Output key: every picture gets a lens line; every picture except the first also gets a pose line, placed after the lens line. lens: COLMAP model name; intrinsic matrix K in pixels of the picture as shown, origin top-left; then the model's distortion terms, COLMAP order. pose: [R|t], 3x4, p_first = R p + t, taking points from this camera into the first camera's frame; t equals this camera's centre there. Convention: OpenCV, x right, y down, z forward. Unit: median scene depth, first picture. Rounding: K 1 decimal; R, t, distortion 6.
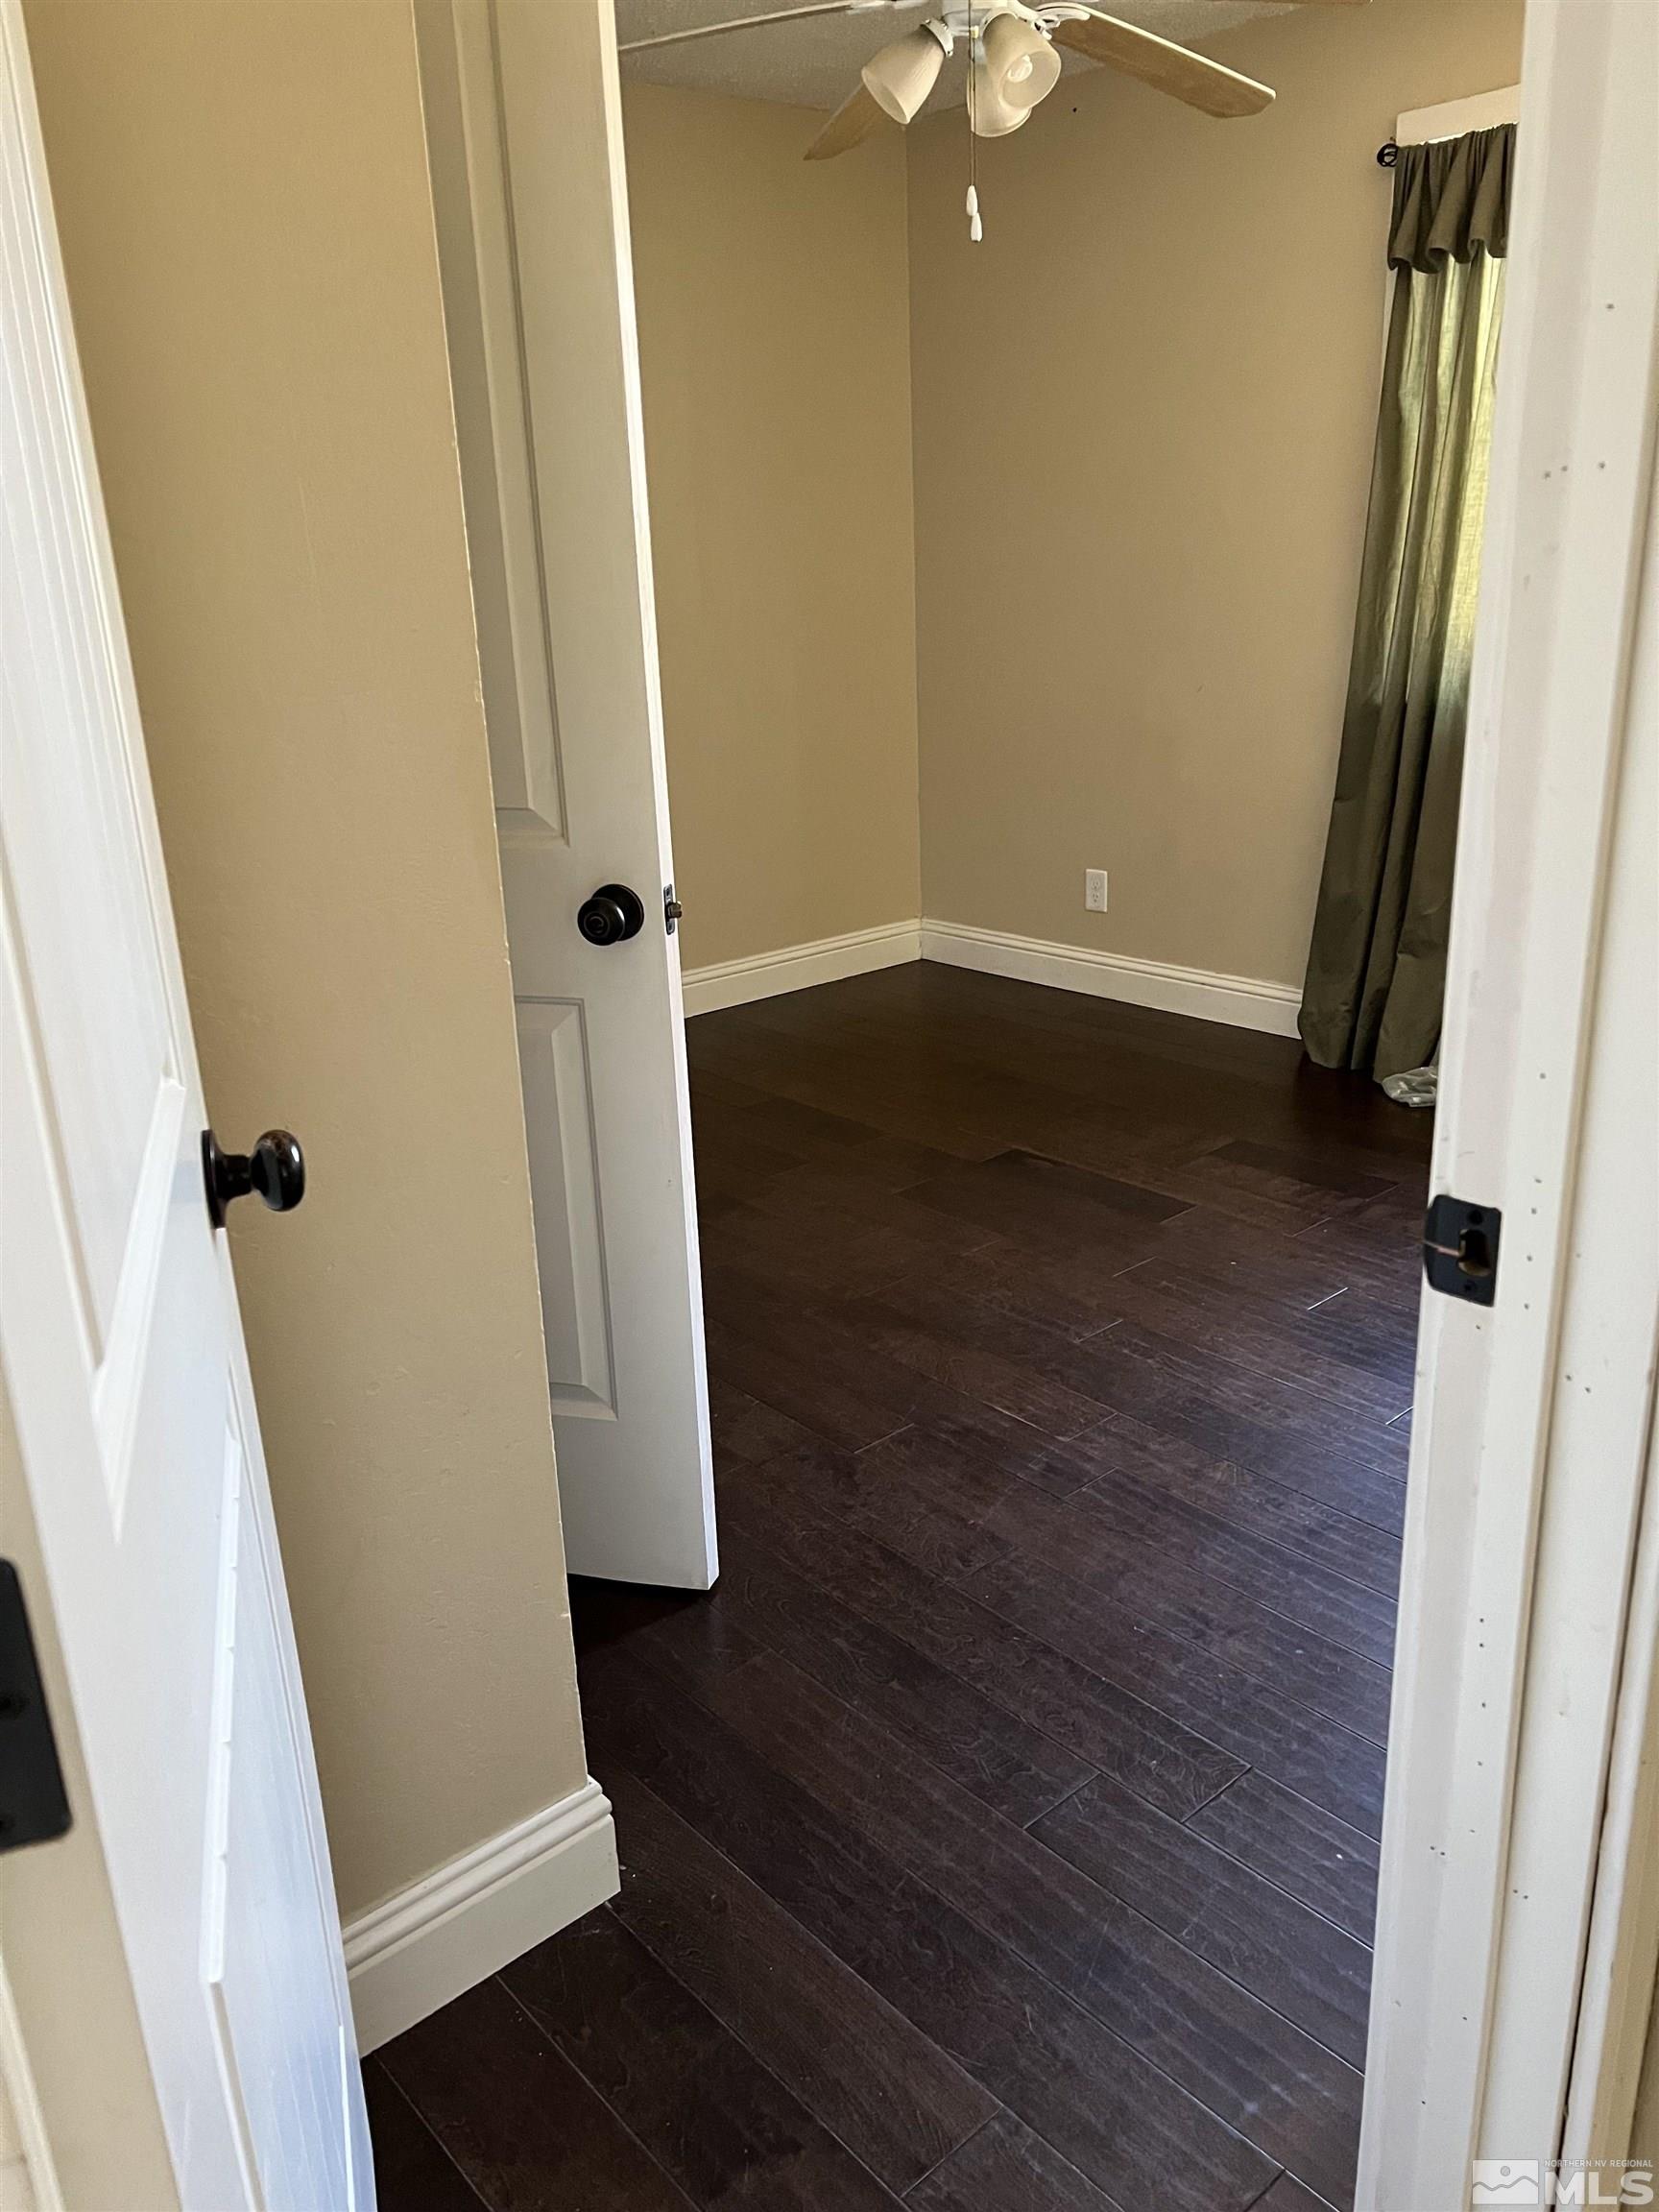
lens RADIAL K [[1652.8, 0, 811.0], [0, 1652.8, 1069.9], [0, 0, 1]] dist [0.056275, -0.064588]
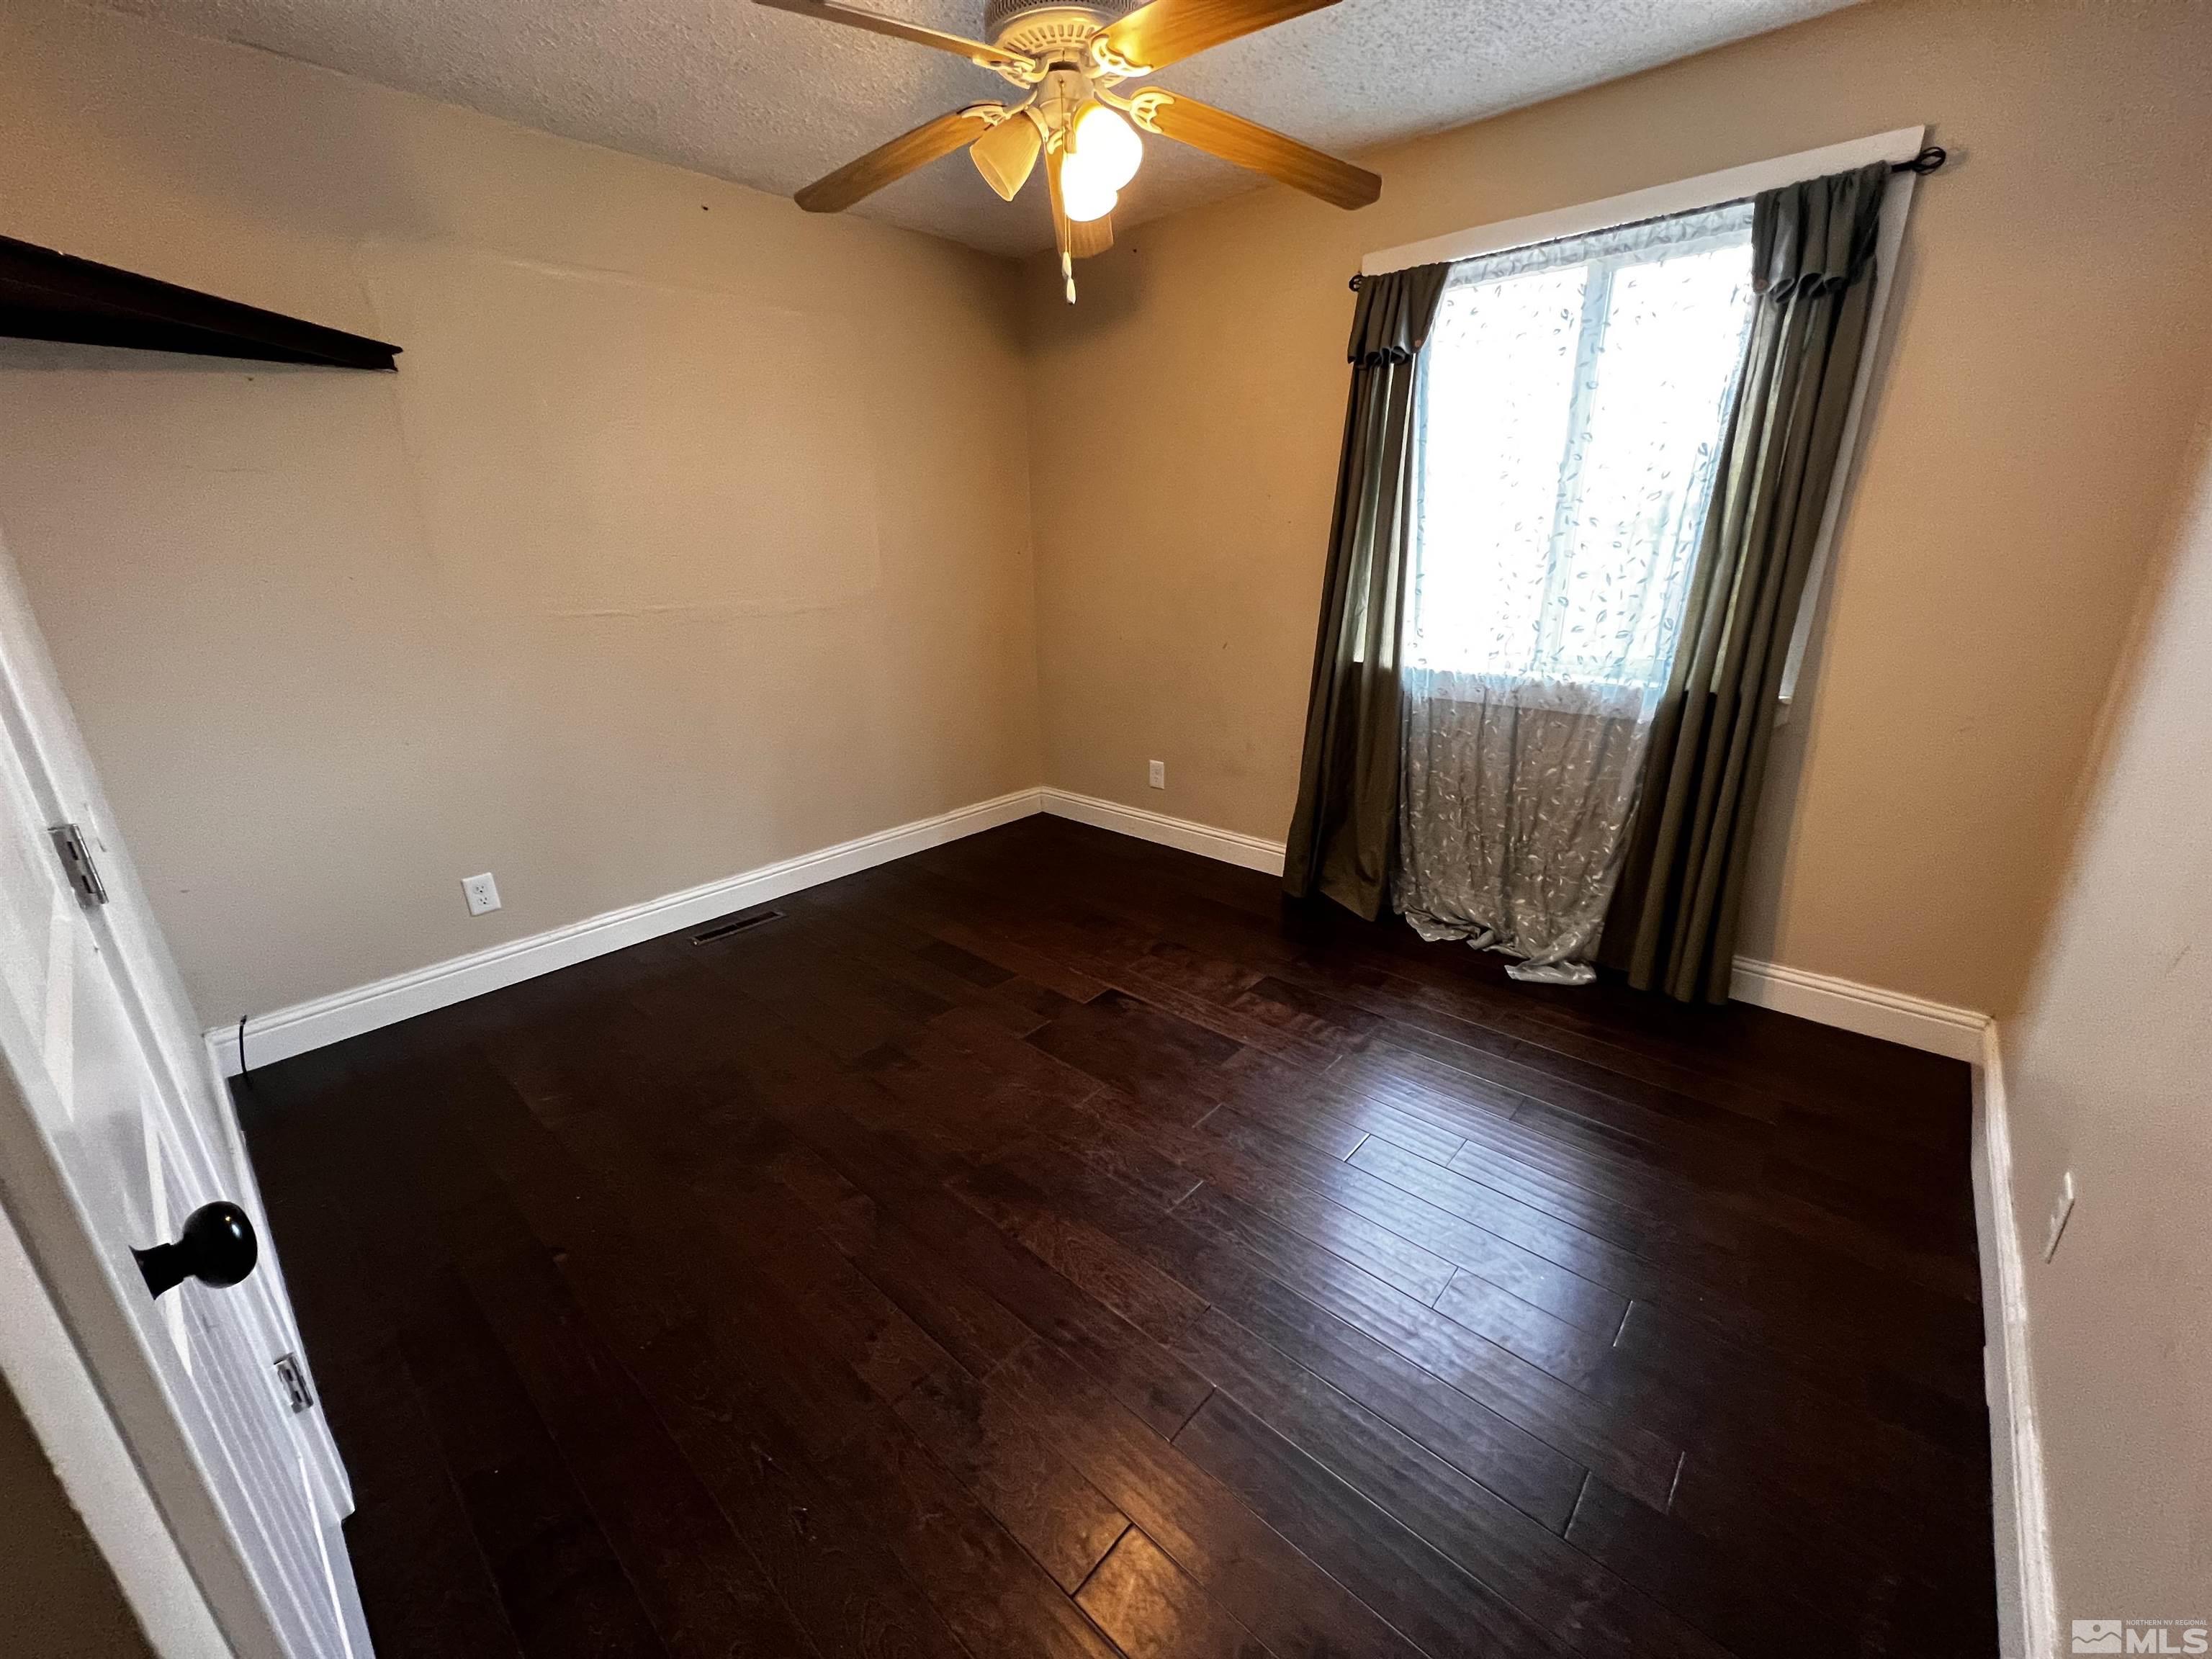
lens RADIAL K [[879.1, 0, 1103.0], [0, 879.1, 822.0], [0, 0, 1]] dist [-0.003901, -0.000421]
pose [[0.991443, -0.017911, 0.129303, 0.031912], [0.016532, 0.999794, 0.011733, -0.122839], [-0.129487, -0.009495, 0.991536, 0.348494]]
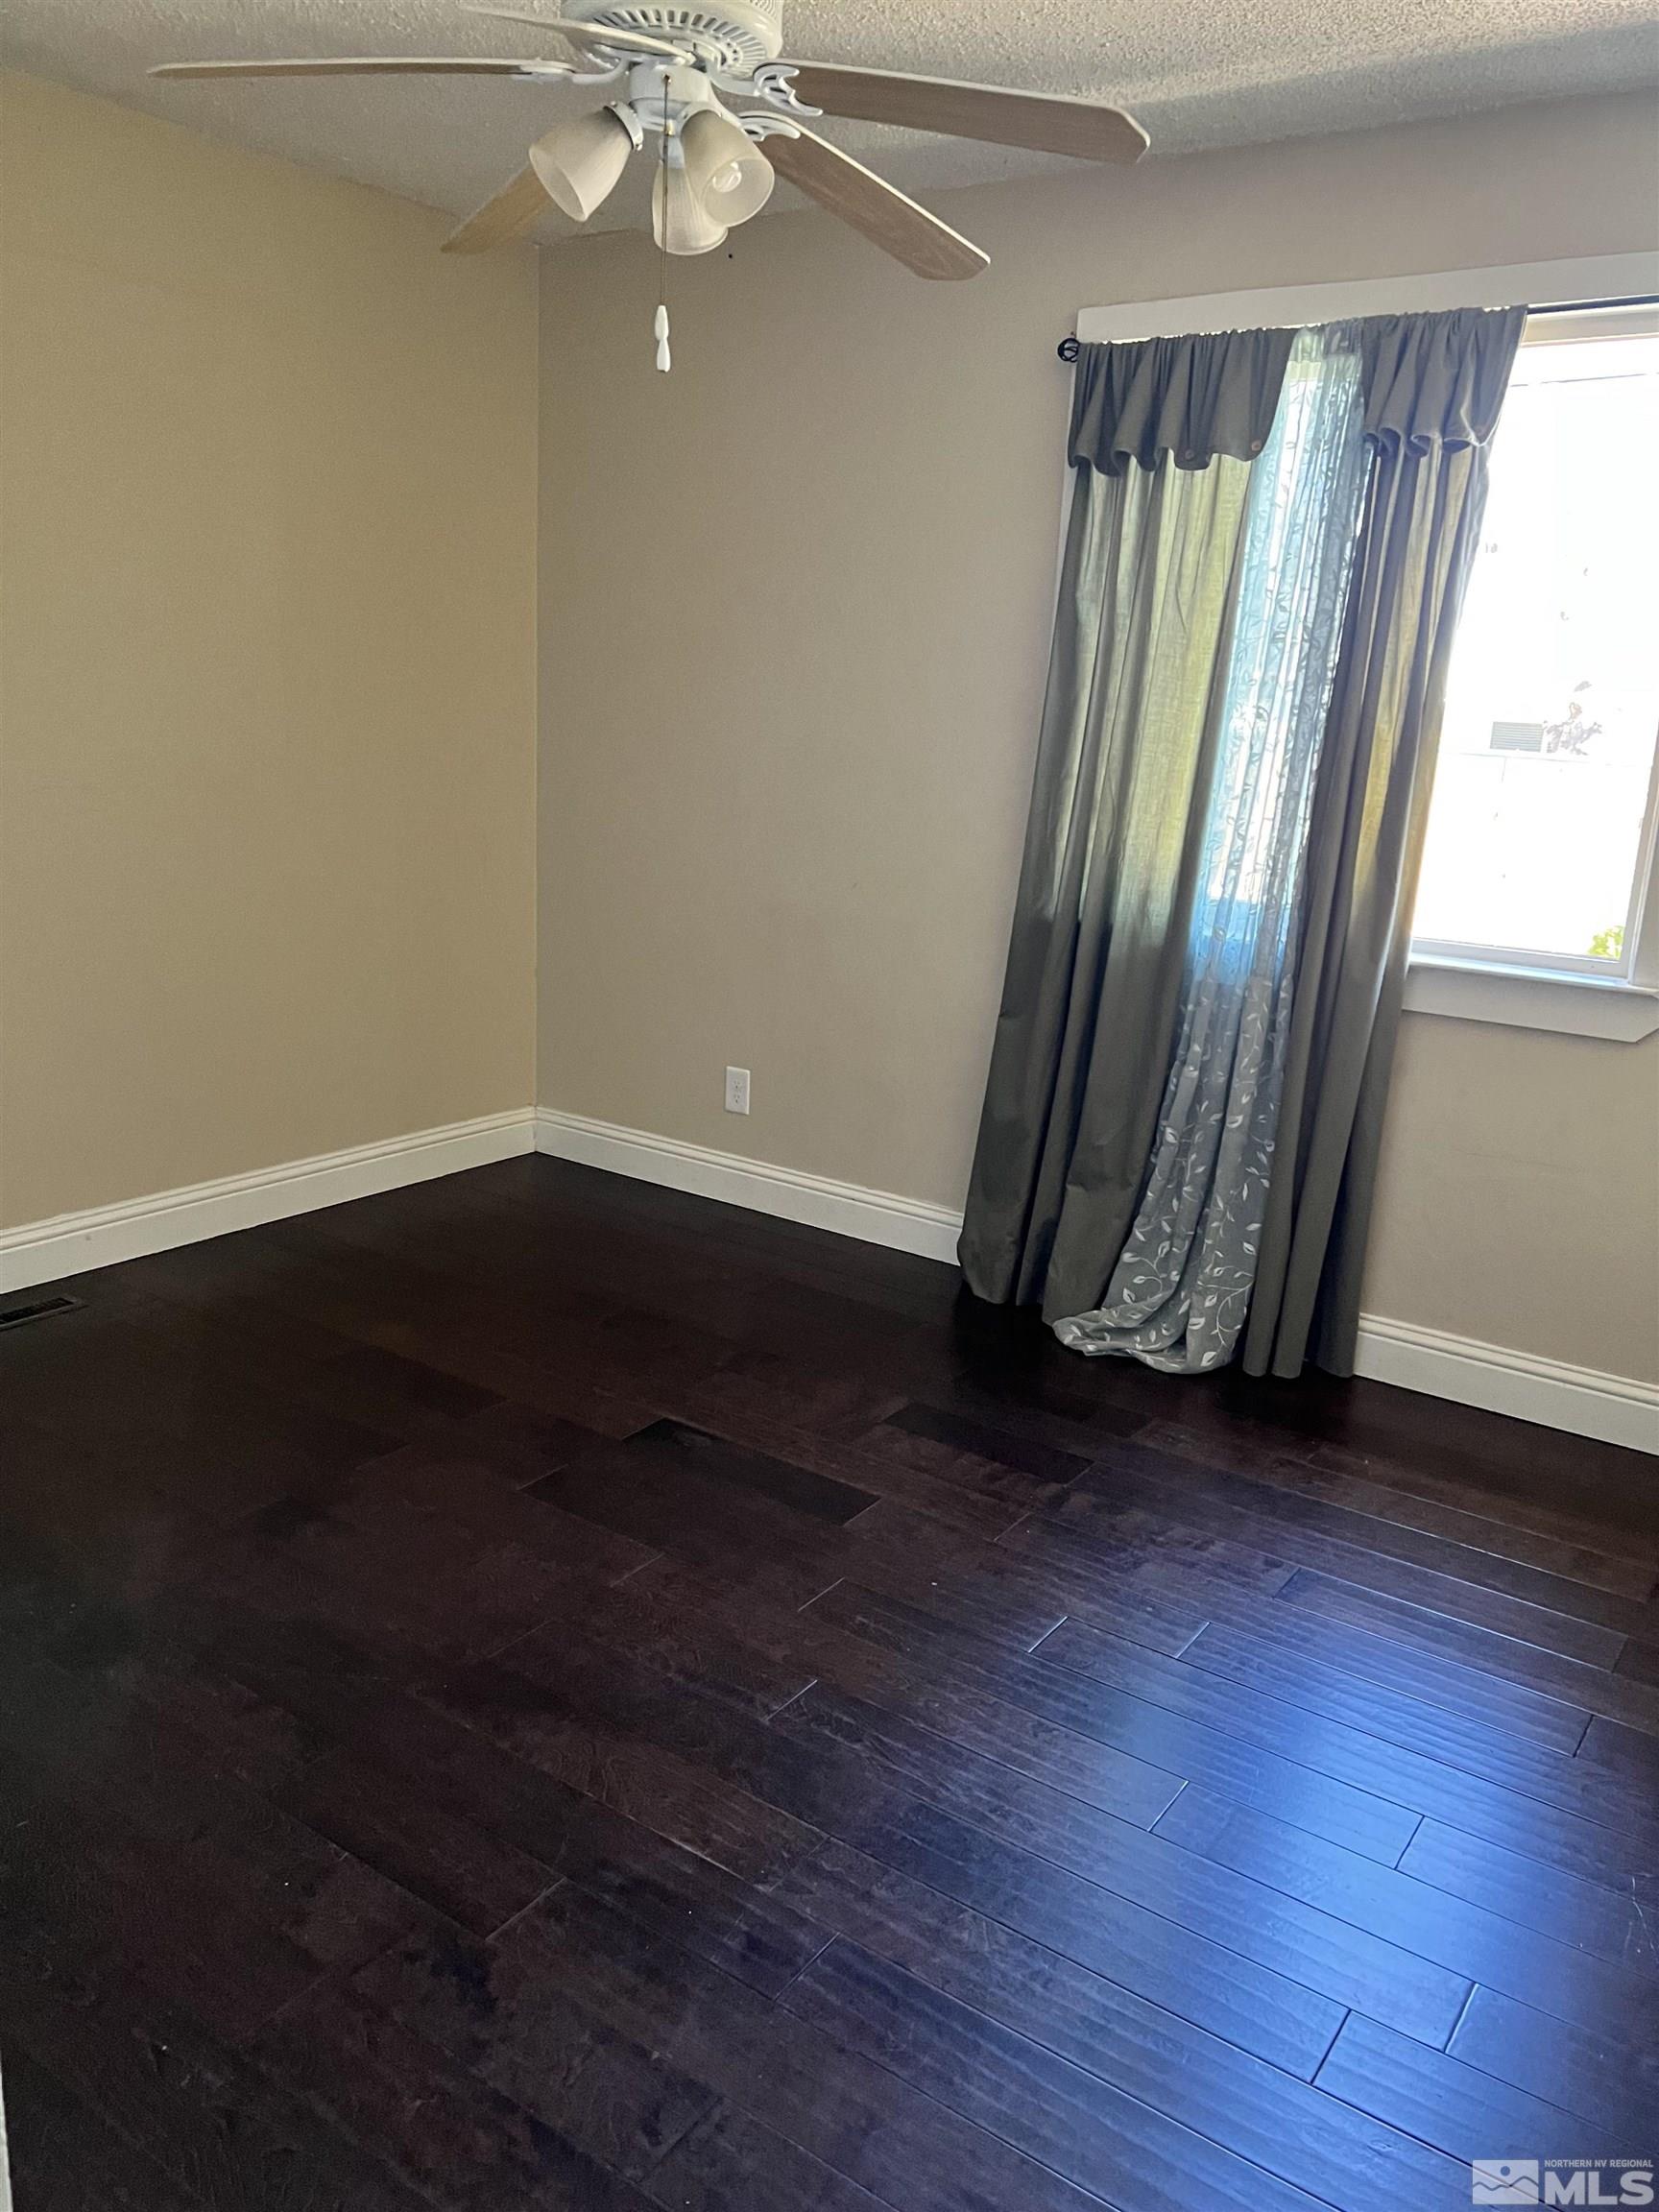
lens RADIAL K [[1652.8, 0, 816.4], [0, 1652.8, 1078.3], [0, 0, 1]] dist [0.056275, -0.064588]
pose [[0.966121, 0.030351, 0.256298, -0.028106], [-0.011758, 0.997206, -0.073768, -0.079257], [-0.257821, 0.068255, 0.963779, 0.192035]]
